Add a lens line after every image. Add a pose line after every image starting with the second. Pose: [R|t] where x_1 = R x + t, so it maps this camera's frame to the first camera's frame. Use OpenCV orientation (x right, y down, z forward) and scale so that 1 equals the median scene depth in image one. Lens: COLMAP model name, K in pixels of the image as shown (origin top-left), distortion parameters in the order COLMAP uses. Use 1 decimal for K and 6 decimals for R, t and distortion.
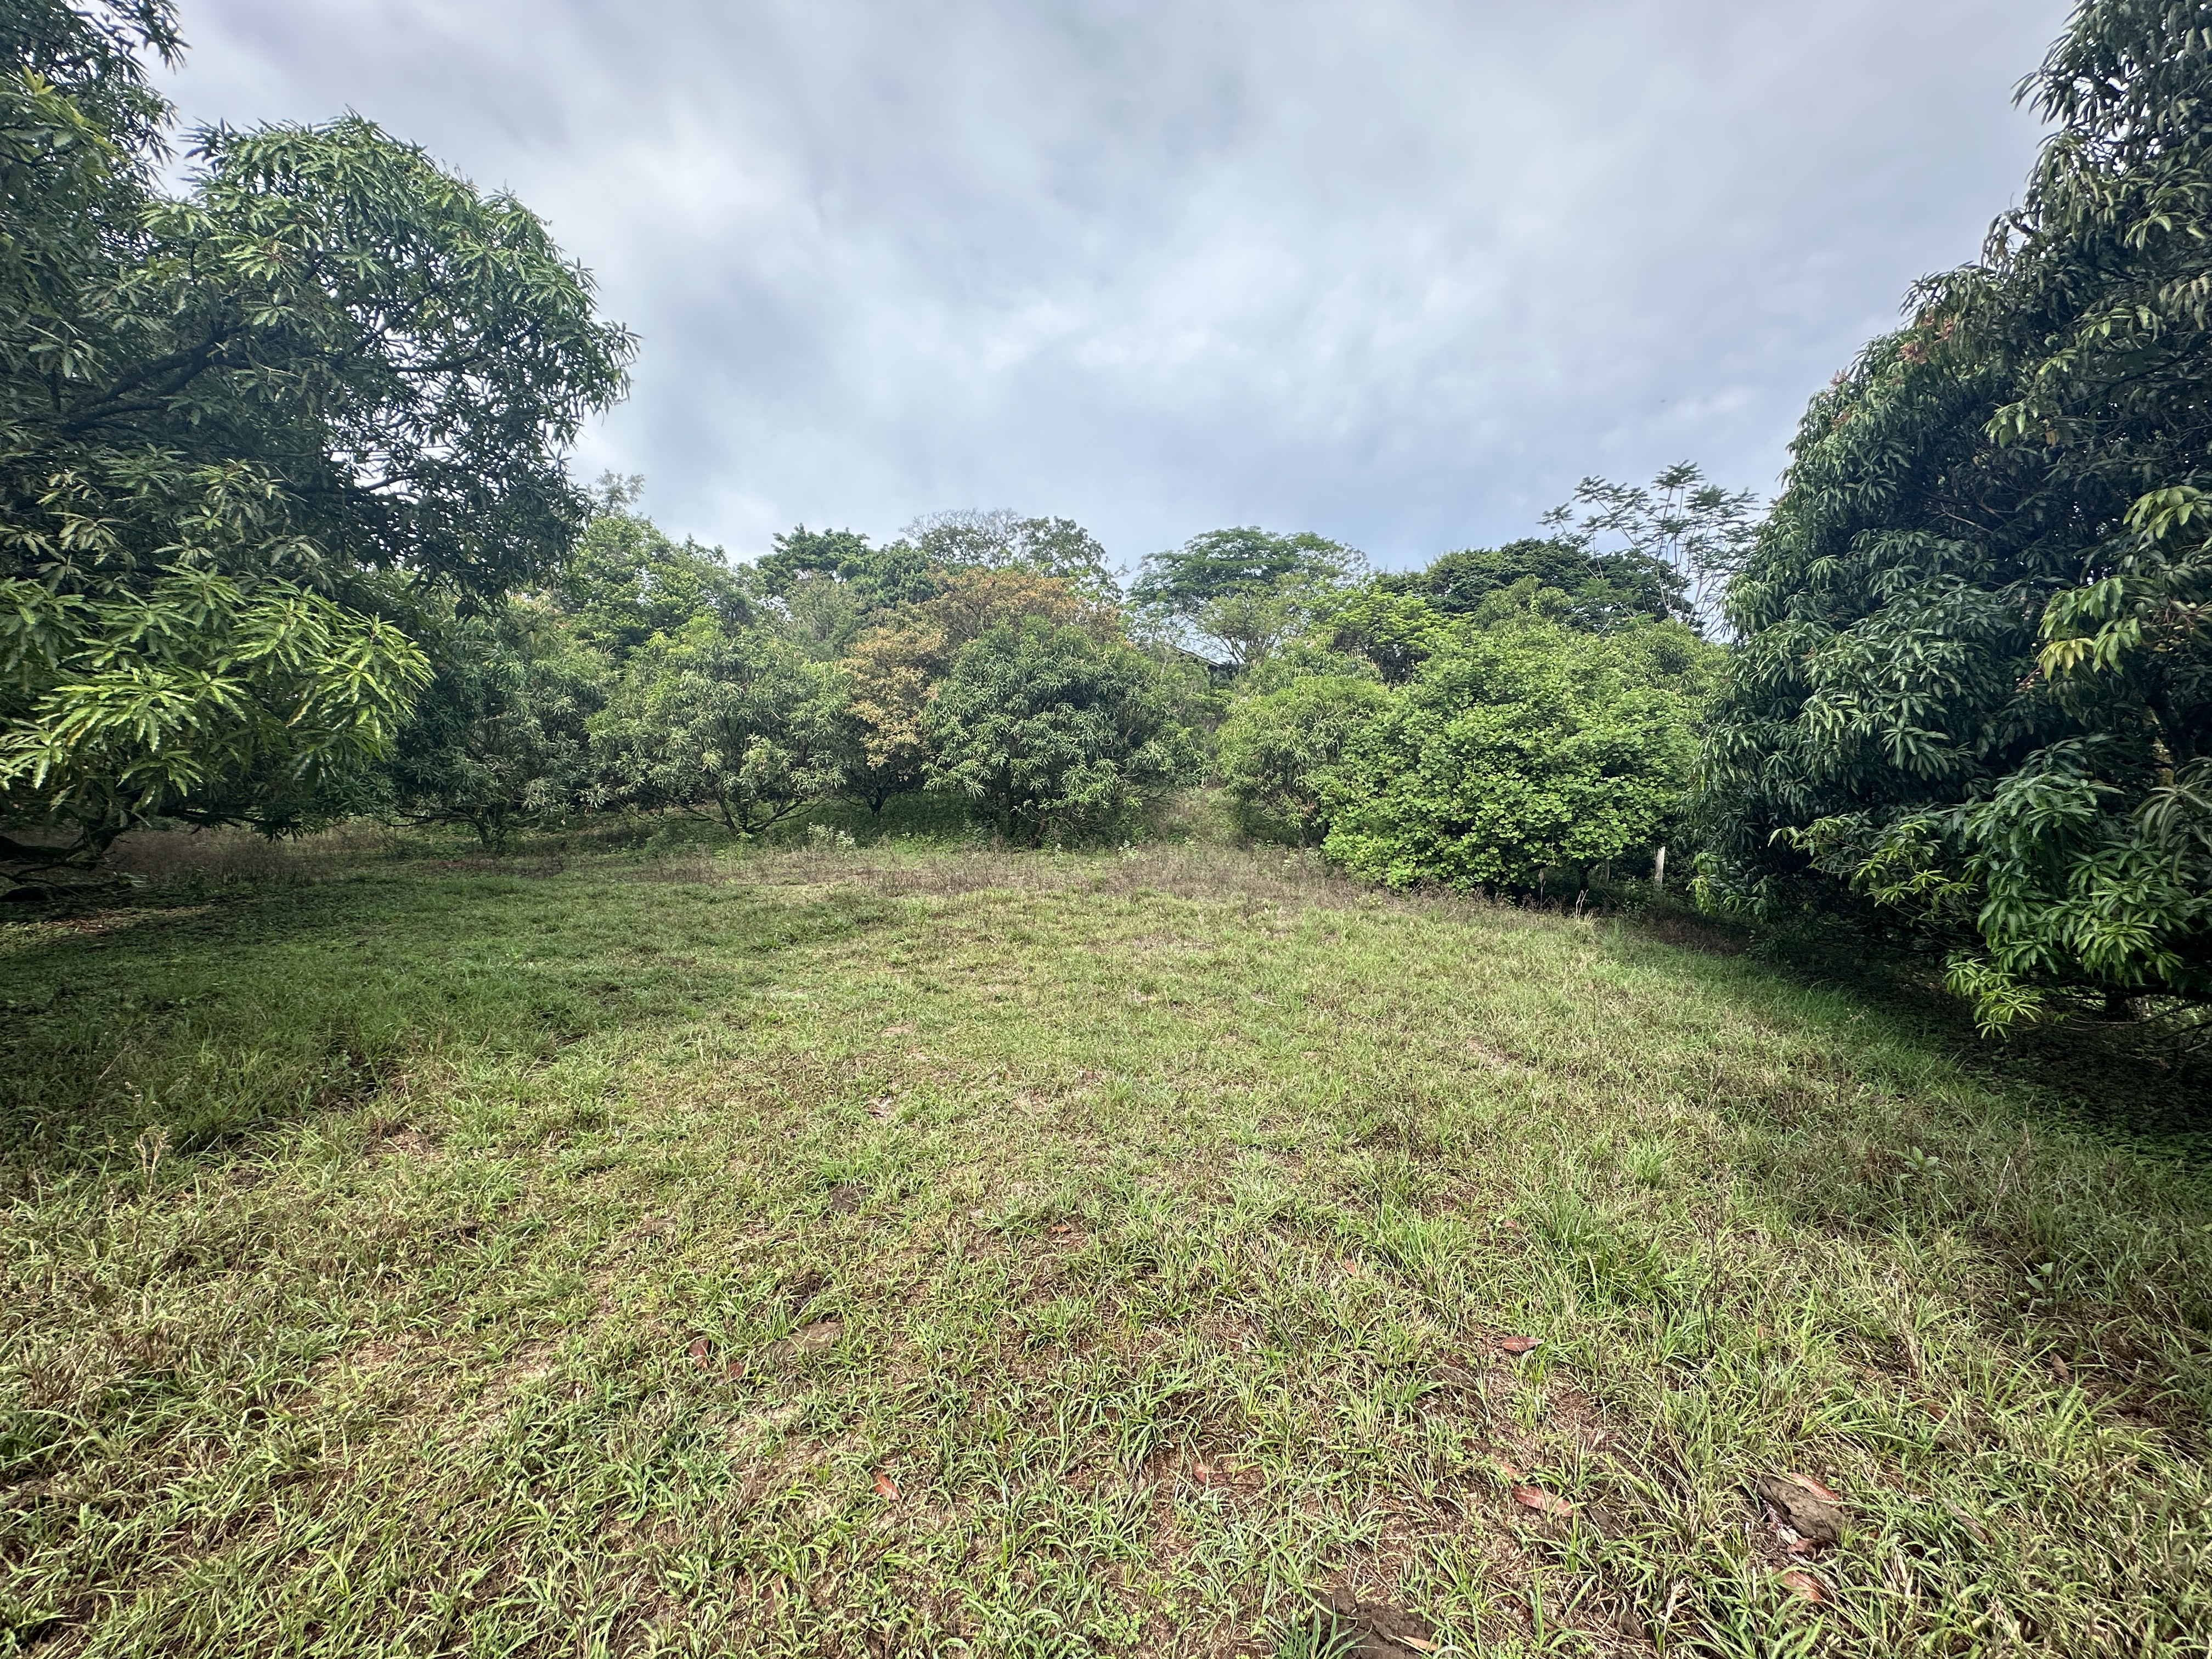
lens RADIAL K [[878.6, 0, 1107.4], [0, 878.6, 837.4], [0, 0, 1]] dist [-0.002980, 0.000560]
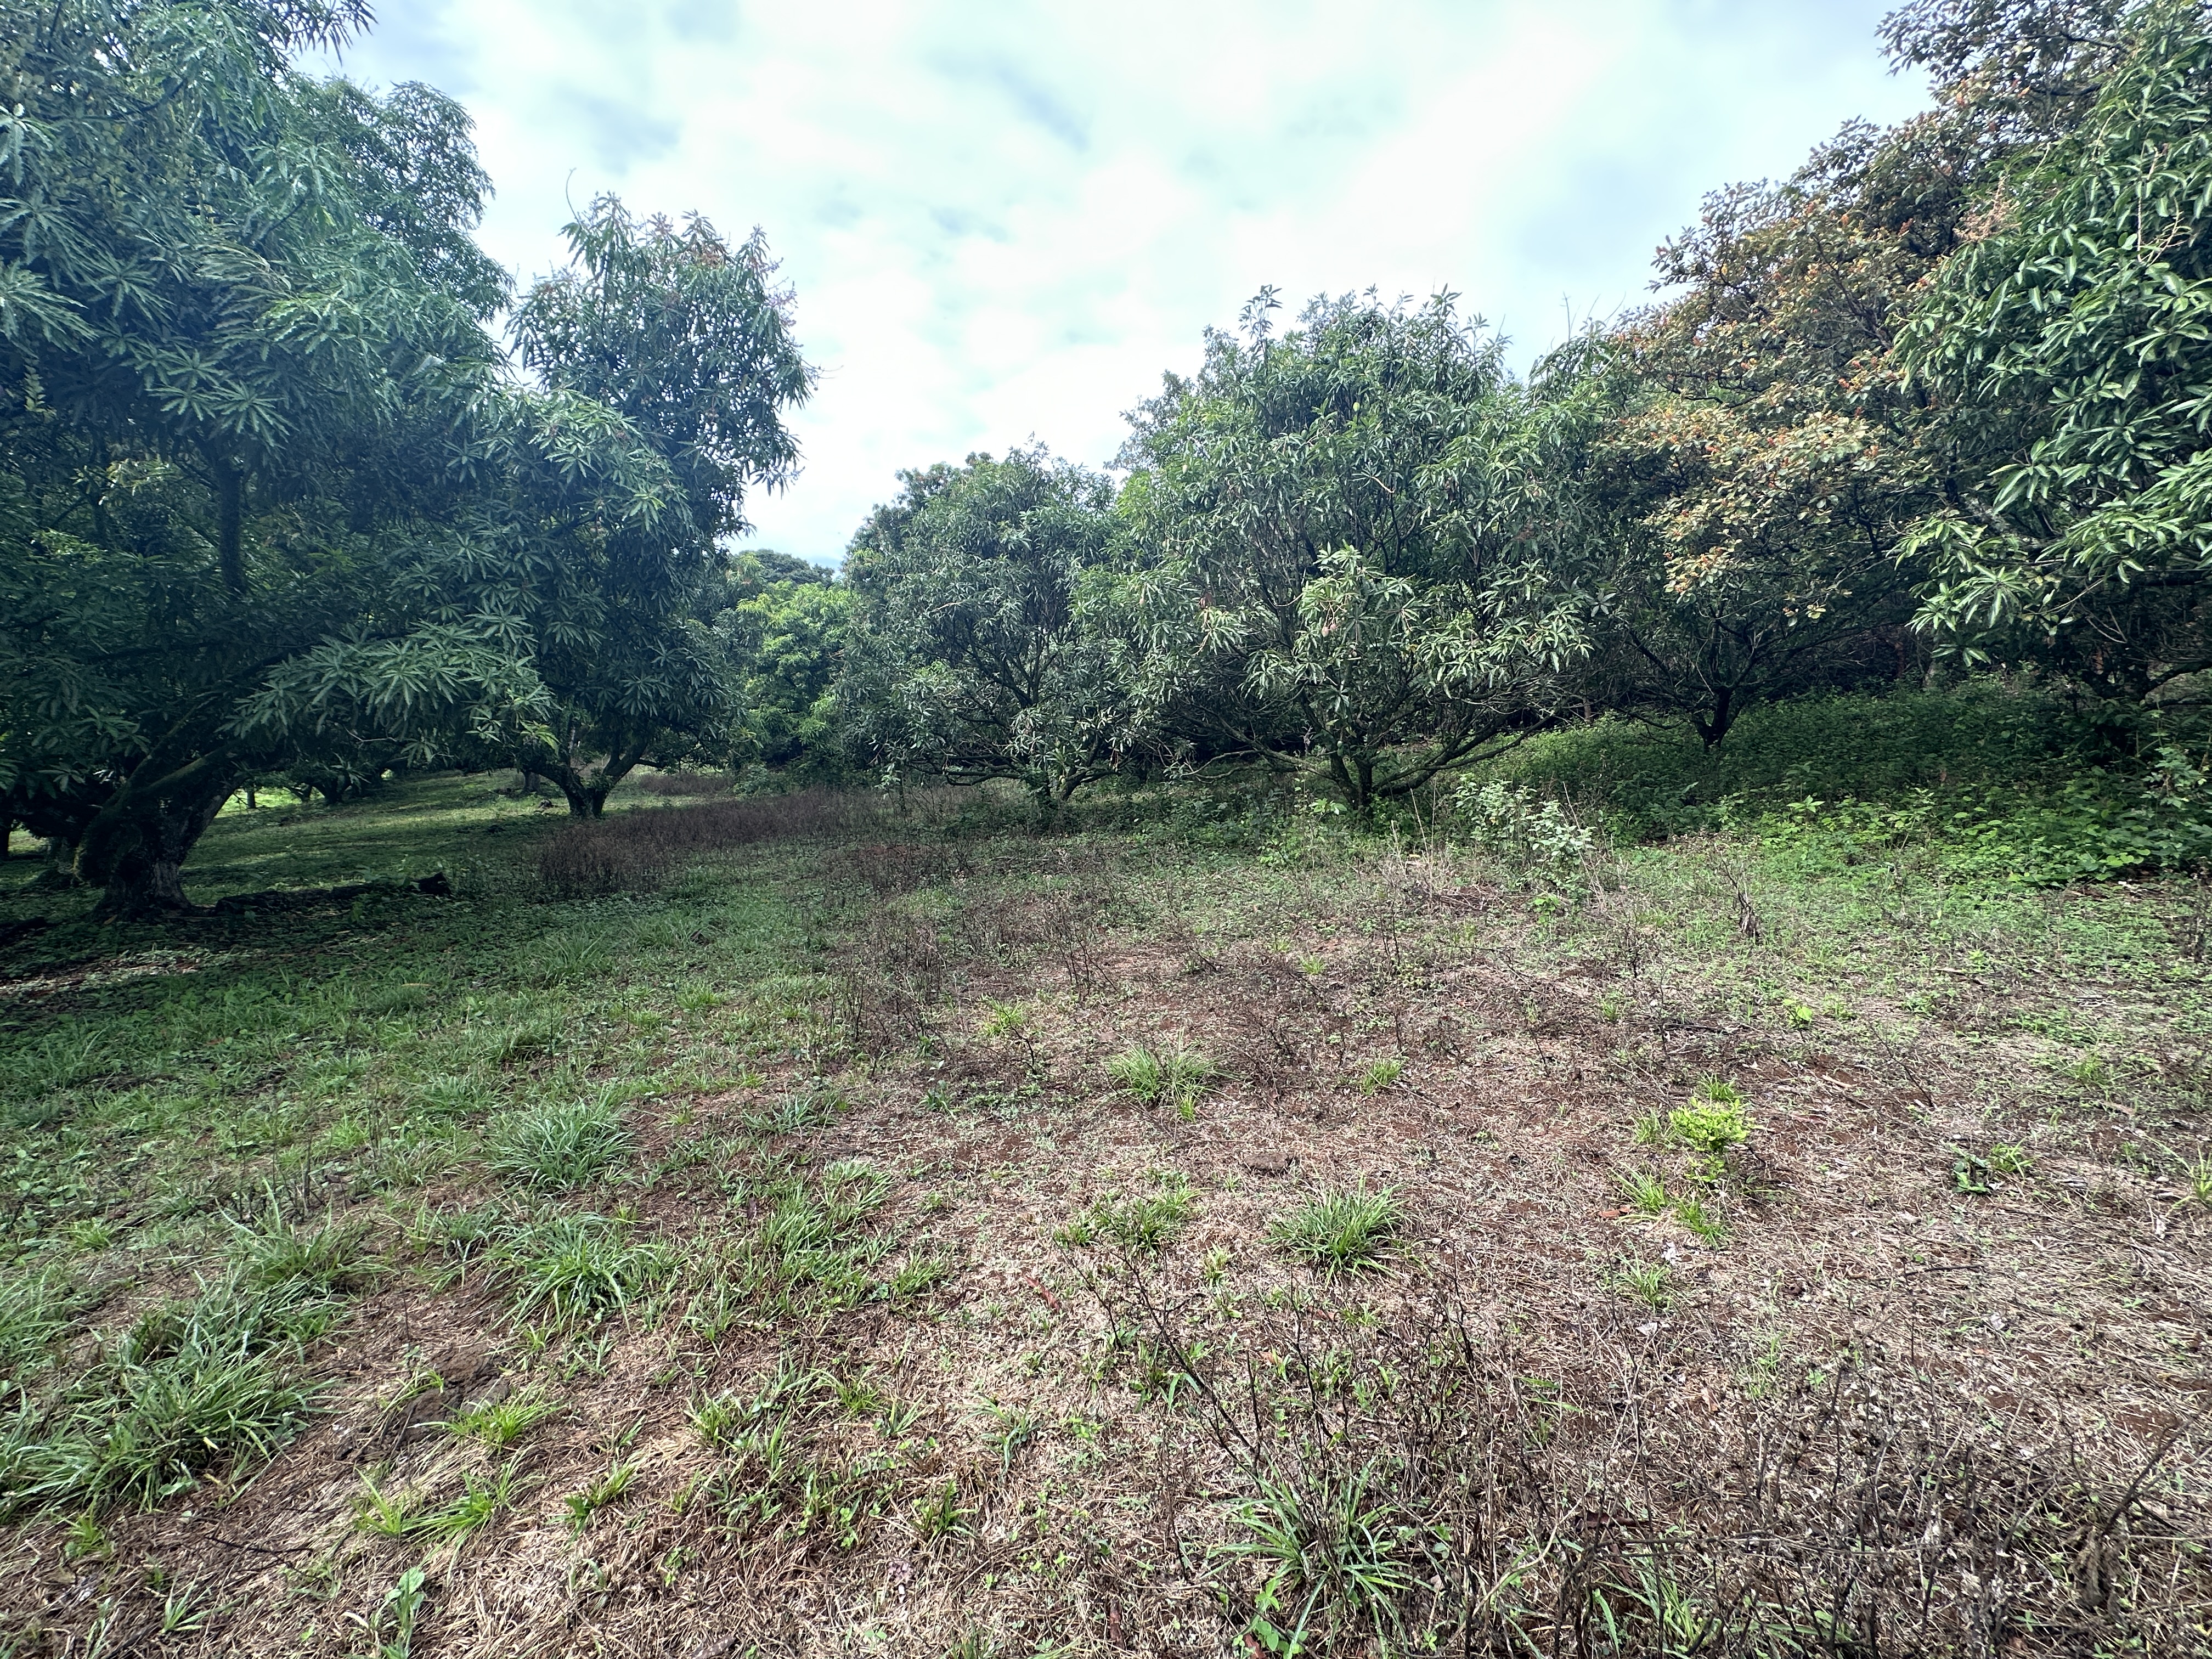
lens RADIAL K [[878.6, 0, 1107.9], [0, 878.6, 823.3], [0, 0, 1]] dist [-0.002980, 0.000560]
pose [[0.640645, 0.030977, -0.767212, -0.161834], [0.007638, 0.998879, 0.046708, -0.014377], [0.767799, -0.035783, 0.639690, 0.663261]]
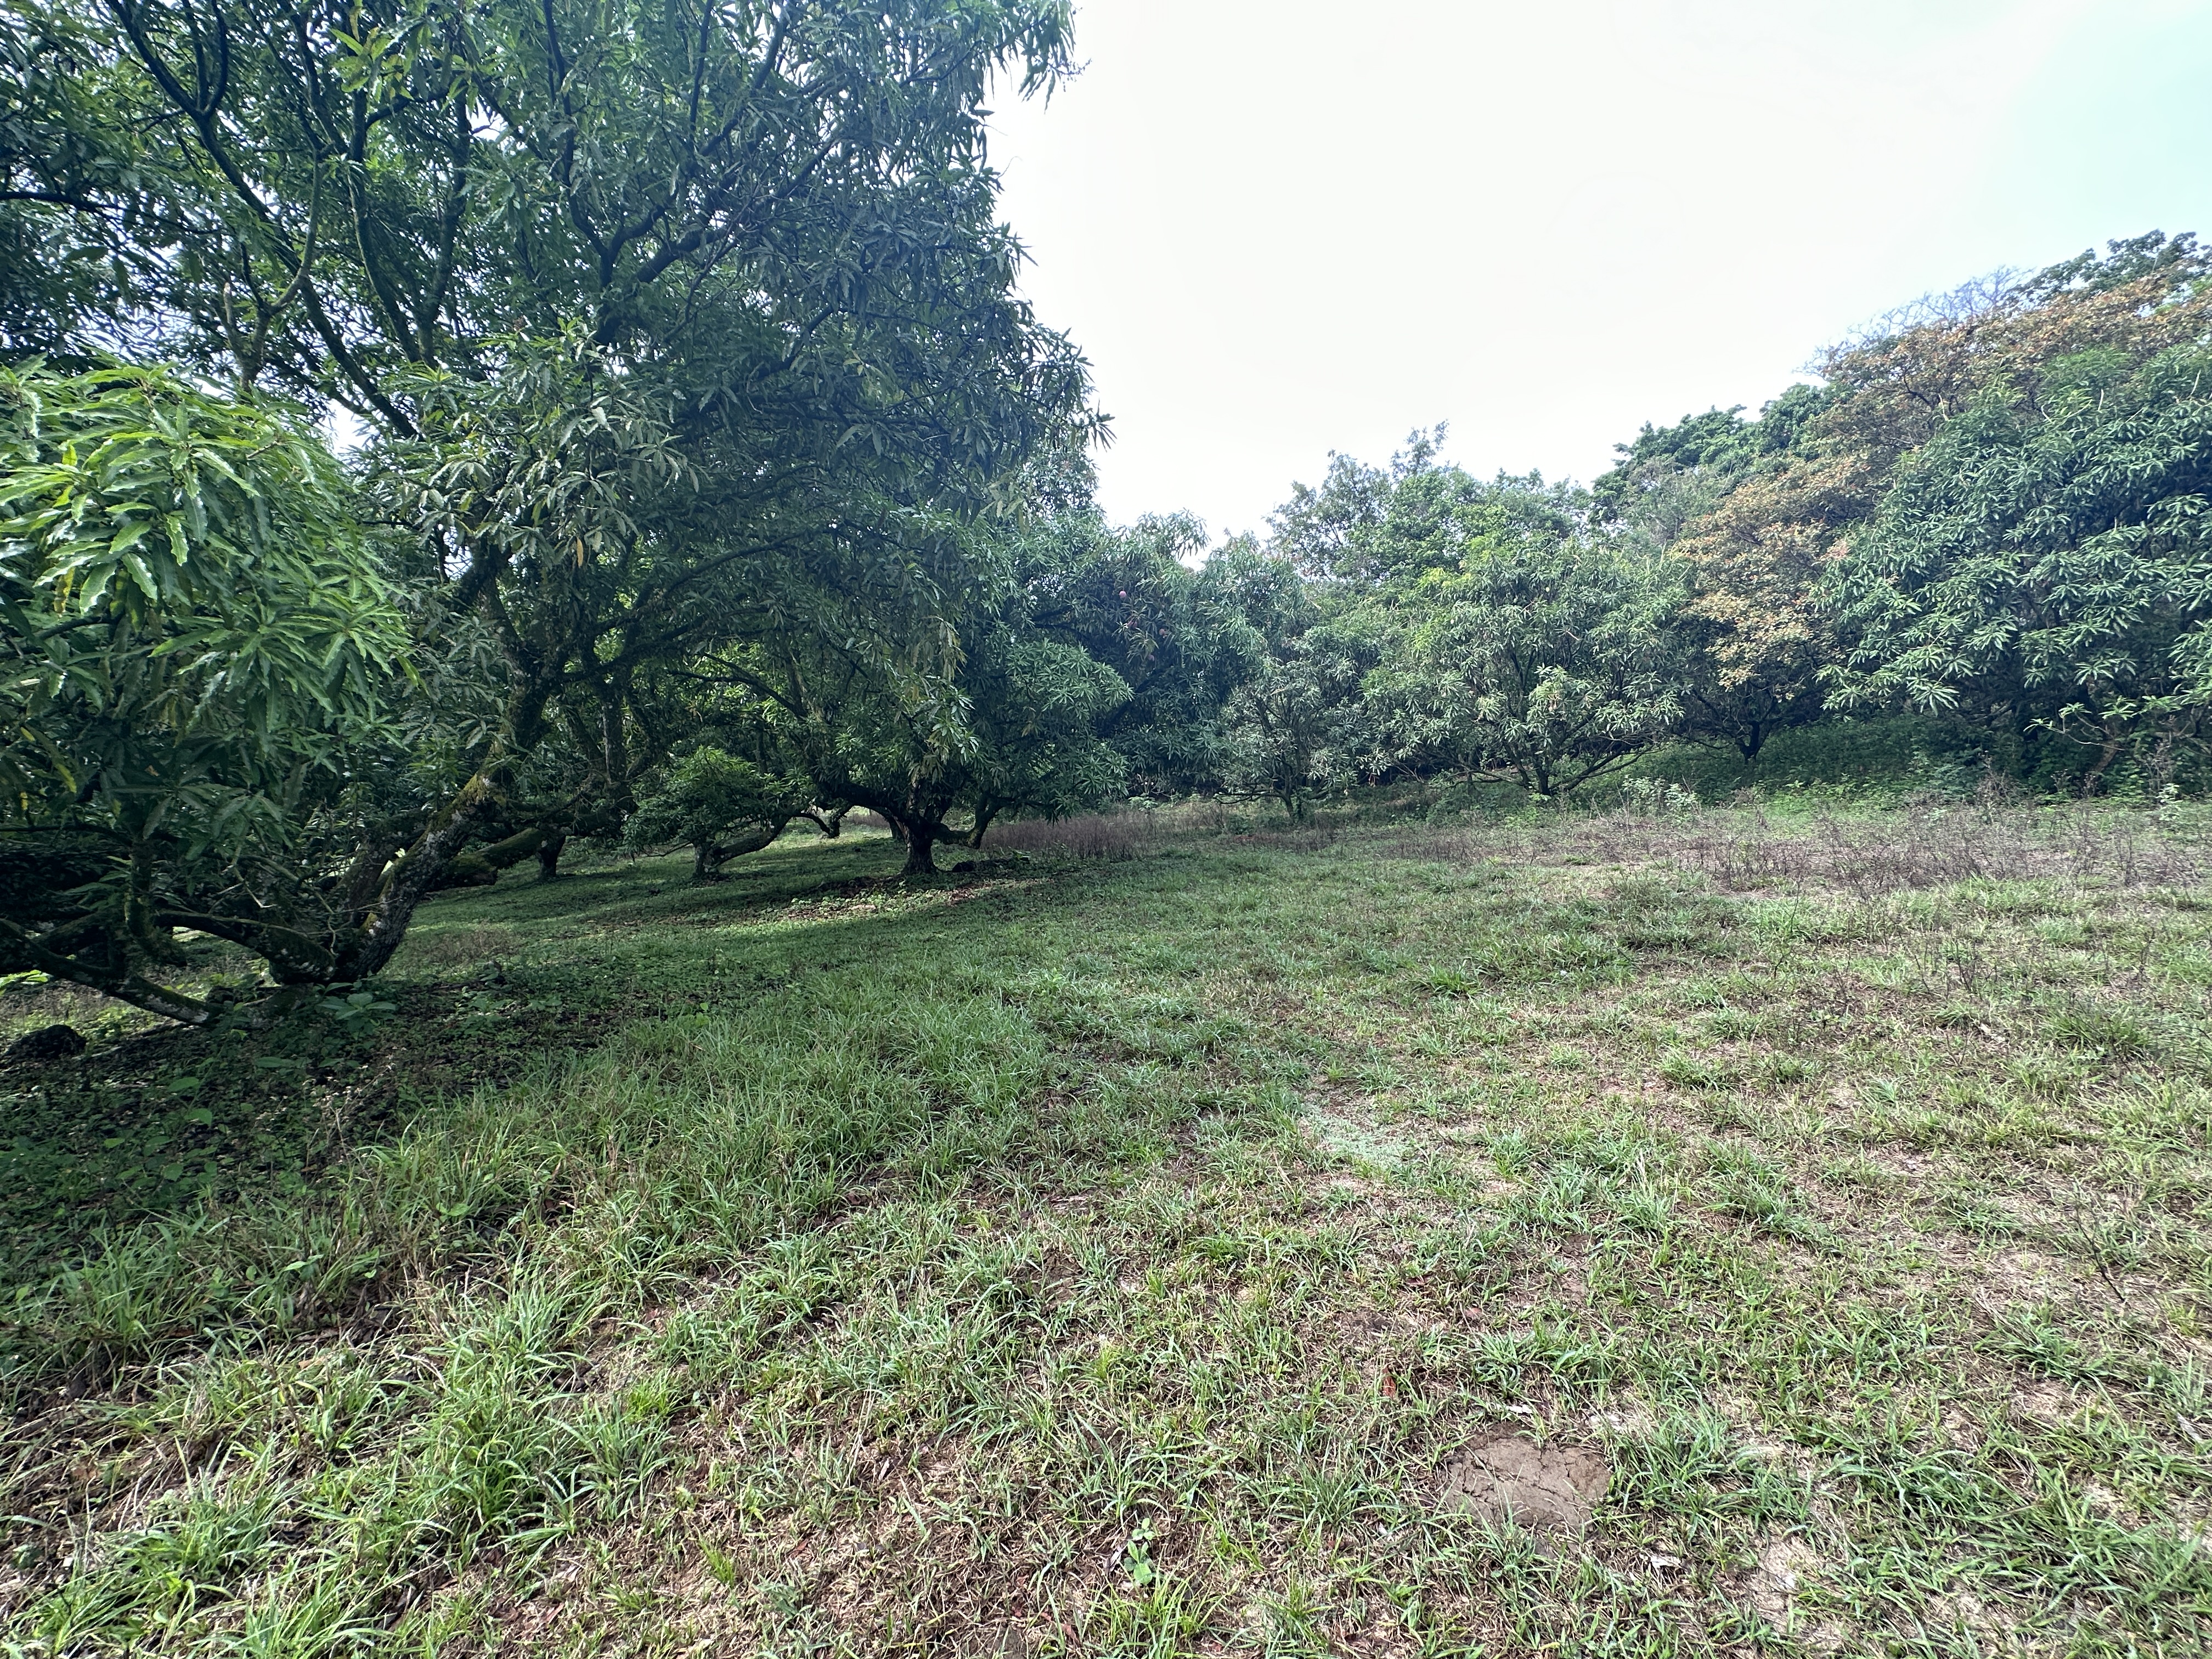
lens RADIAL K [[878.6, 0, 1103.6], [0, 878.6, 834.6], [0, 0, 1]] dist [-0.002980, 0.000560]
pose [[0.609886, -0.013539, -0.792374, -0.029029], [0.041764, 0.999014, 0.015075, 0.003047], [0.791388, -0.042287, 0.609850, 0.214764]]
